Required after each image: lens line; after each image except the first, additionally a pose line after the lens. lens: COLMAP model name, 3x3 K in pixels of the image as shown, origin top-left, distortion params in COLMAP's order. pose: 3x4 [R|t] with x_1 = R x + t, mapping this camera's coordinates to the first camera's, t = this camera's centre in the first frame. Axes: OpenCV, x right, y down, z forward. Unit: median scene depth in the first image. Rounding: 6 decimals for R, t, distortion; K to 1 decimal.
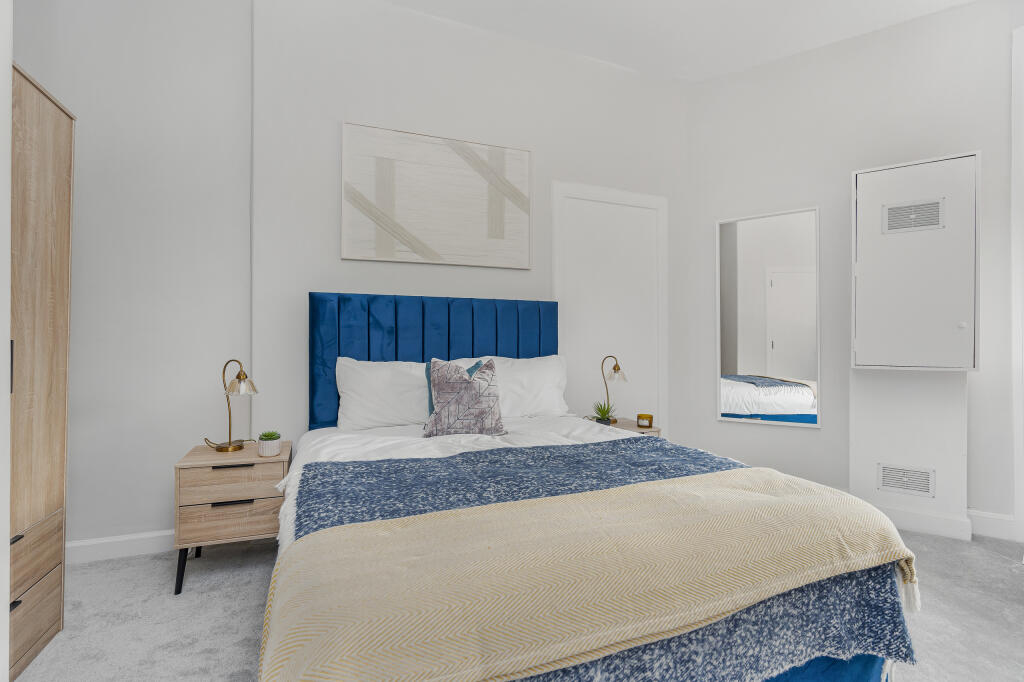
lens RADIAL K [[476.8, 0, 512.0], [0, 476.8, 341.0], [0, 0, 1]] dist [-0.001161, -0.000210]
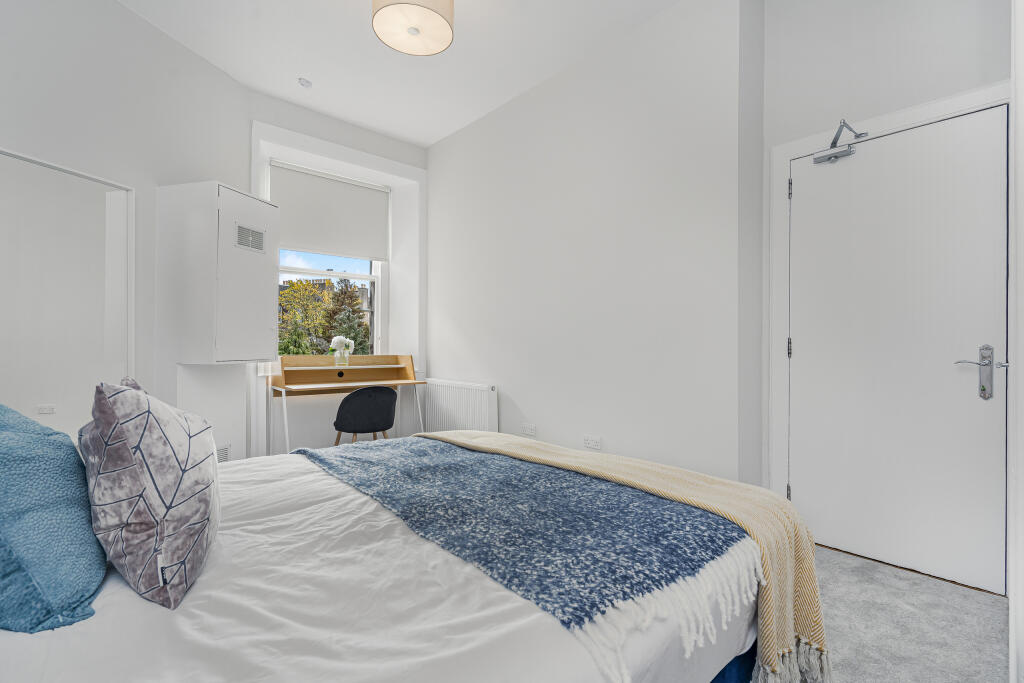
lens RADIAL K [[476.8, 0, 512.0], [0, 476.8, 341.5], [0, 0, 1]] dist [-0.001161, -0.000210]
pose [[-0.351761, 0.000909, 0.936090, -0.938300], [-0.010736, 0.999930, -0.005005, 0.012366], [-0.936028, -0.011810, -0.351726, 1.393426]]
